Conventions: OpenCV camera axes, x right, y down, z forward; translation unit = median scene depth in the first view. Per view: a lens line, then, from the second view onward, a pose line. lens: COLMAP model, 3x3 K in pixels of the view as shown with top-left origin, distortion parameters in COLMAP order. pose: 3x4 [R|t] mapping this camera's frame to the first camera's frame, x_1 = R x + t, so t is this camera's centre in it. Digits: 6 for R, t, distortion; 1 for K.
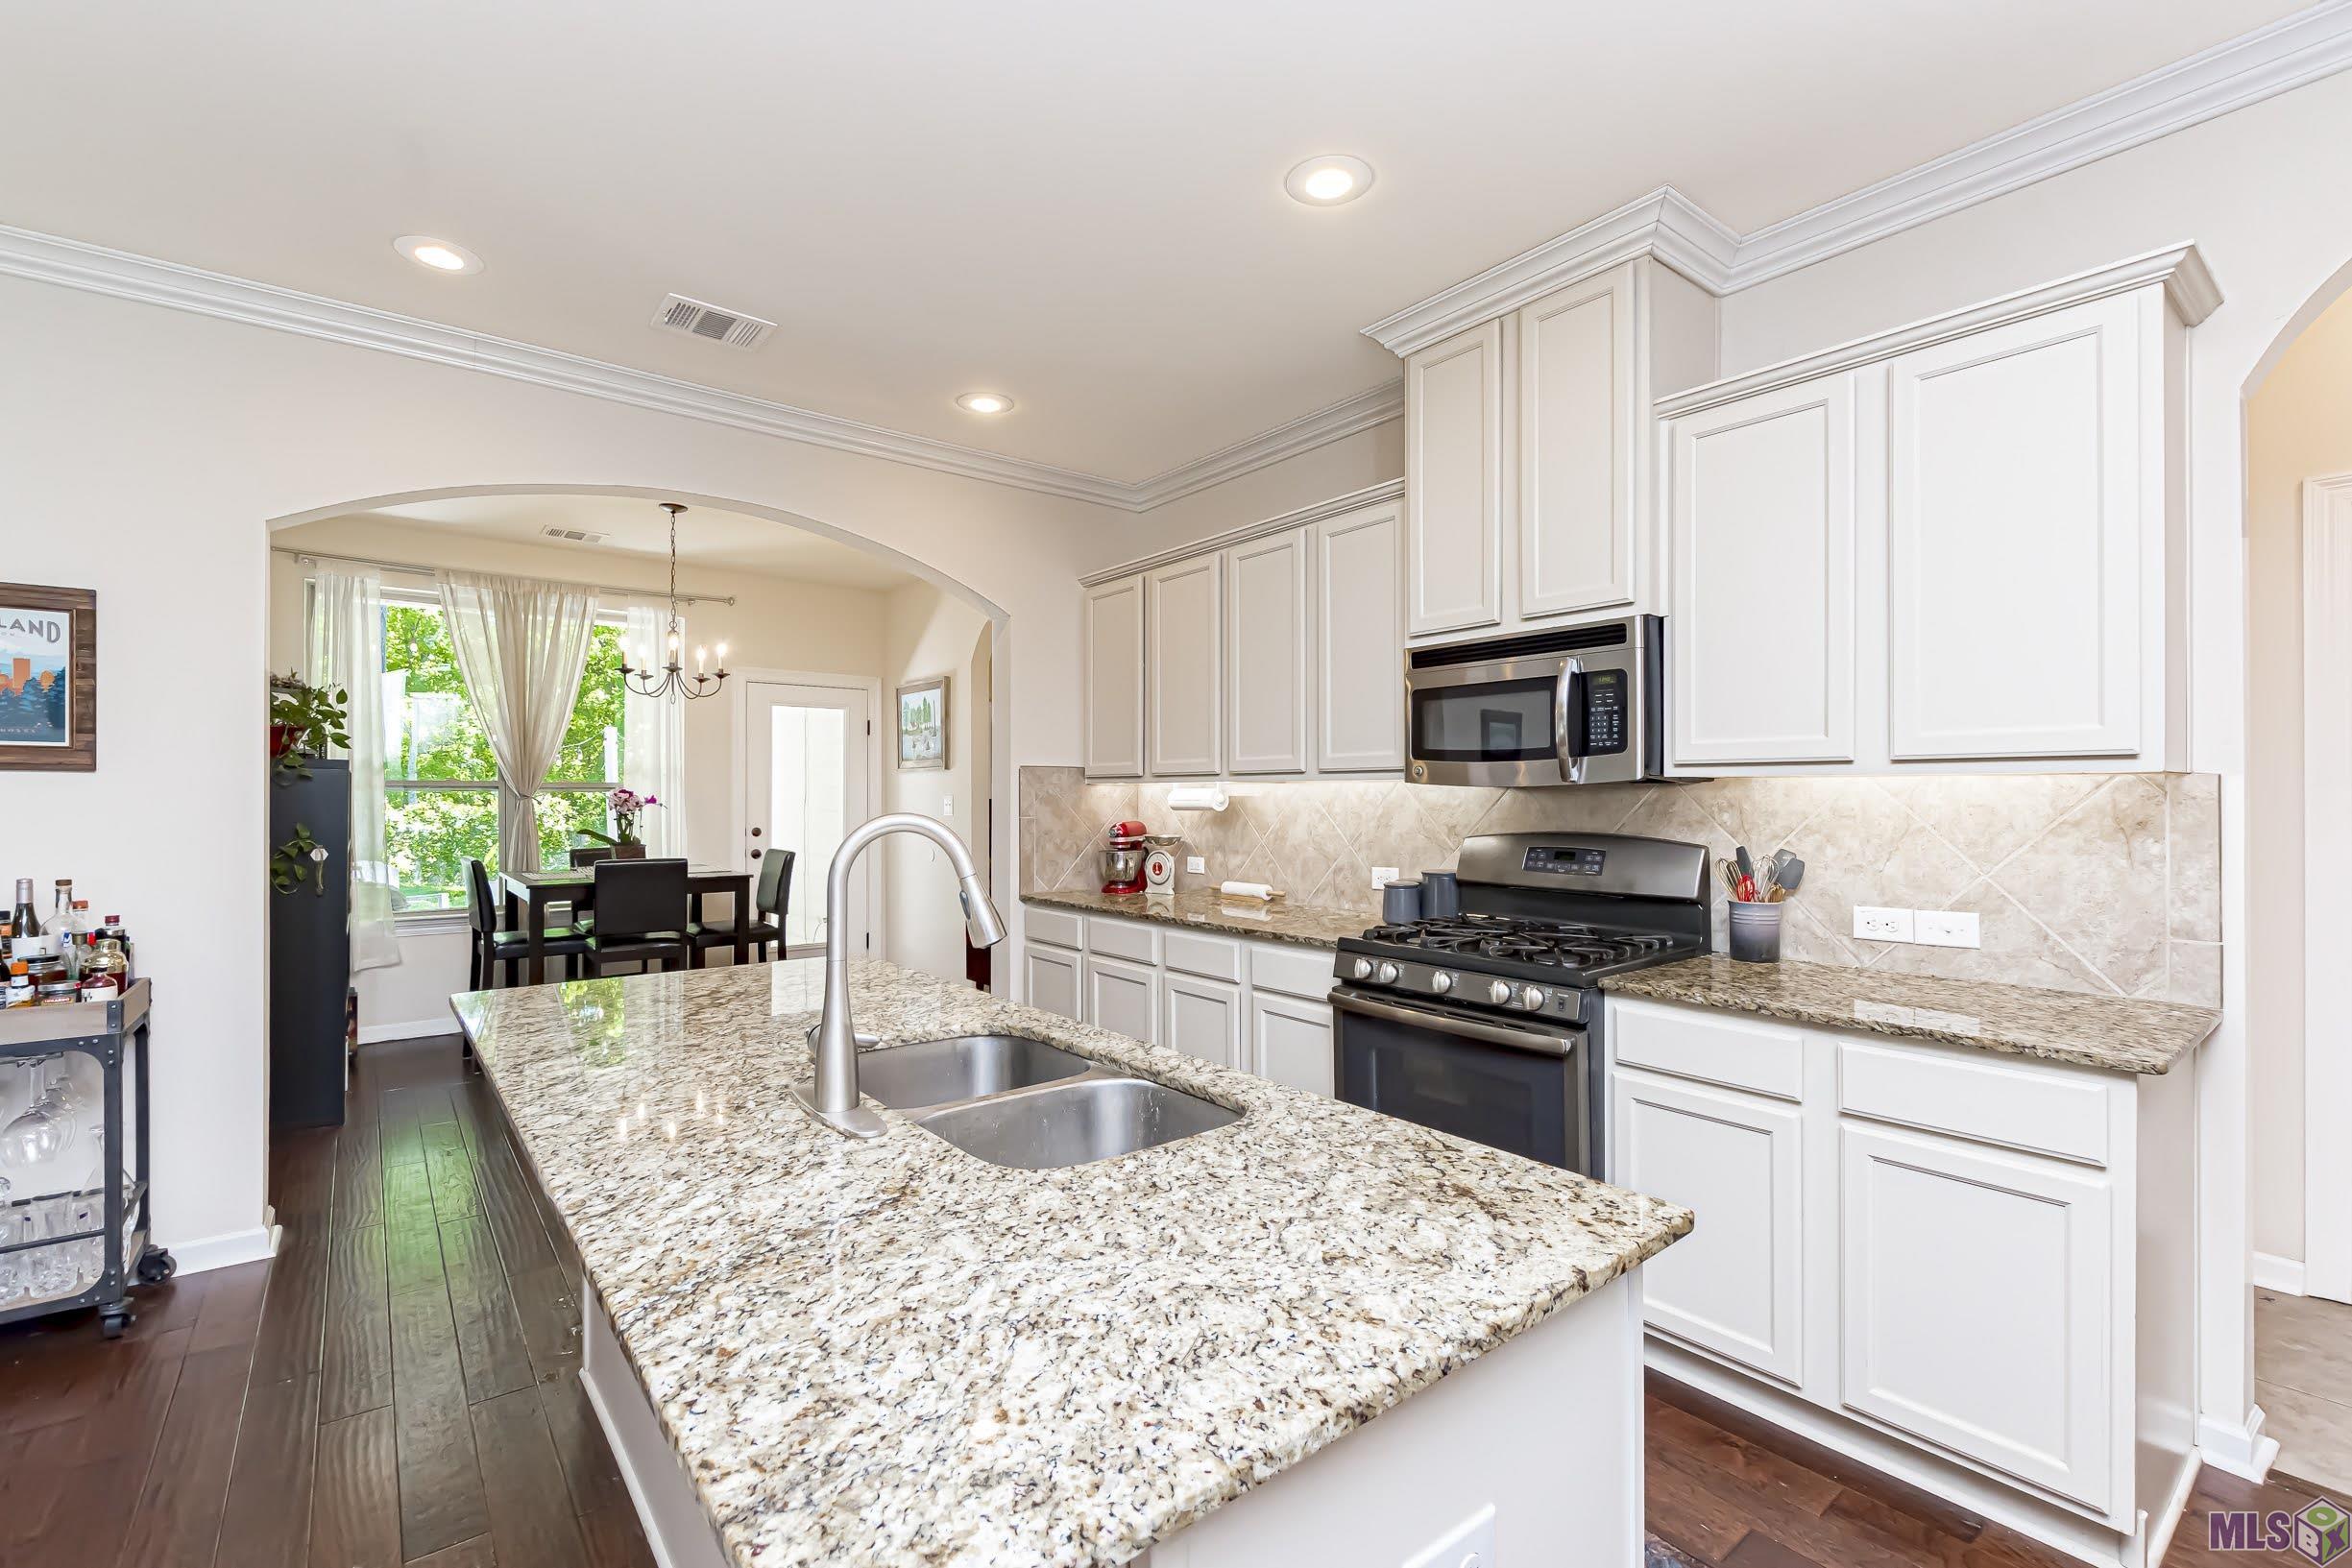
lens RADIAL K [[1010.7, 0, 1173.3], [0, 1010.7, 785.8], [0, 0, 1]] dist [-0.000048, -0.000735]
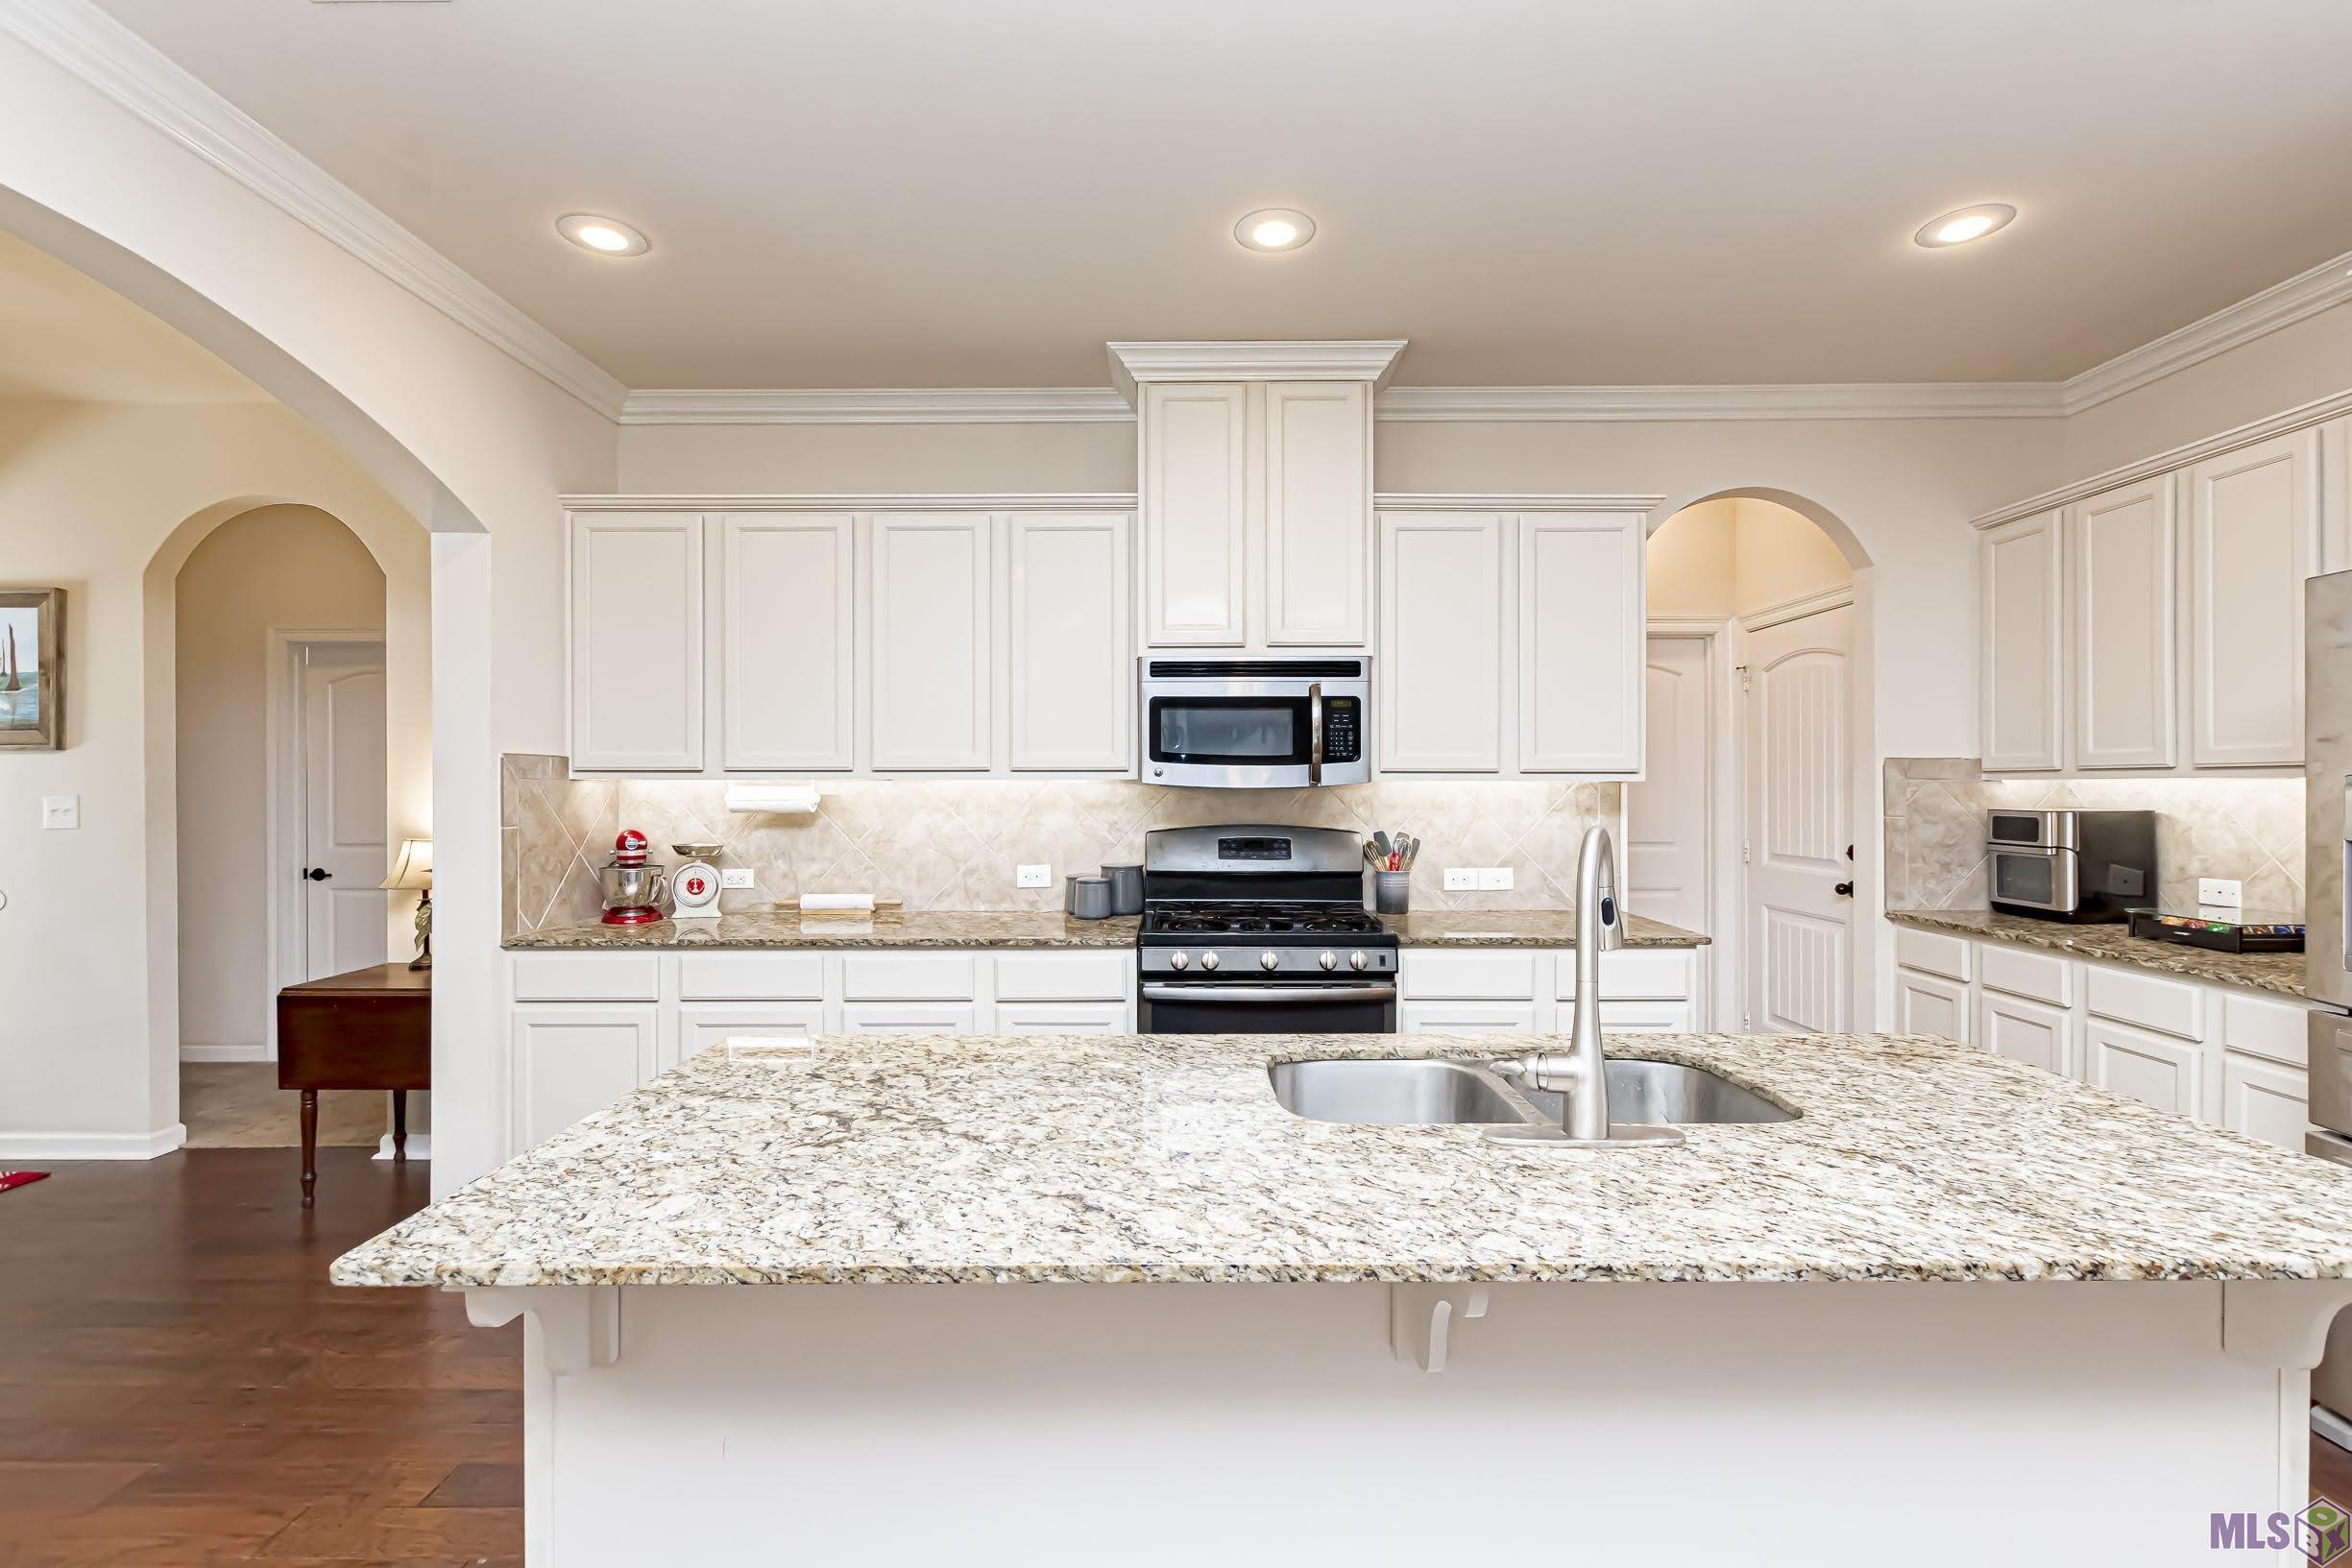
lens RADIAL K [[1010.7, 0, 1173.3], [0, 1010.7, 785.8], [0, 0, 1]] dist [-0.000048, -0.000735]
pose [[0.636171, -0.002503, 0.771544, -0.694924], [-0.006345, 0.999944, 0.008476, -0.011743], [-0.771522, -0.010288, 0.636120, 0.360459]]
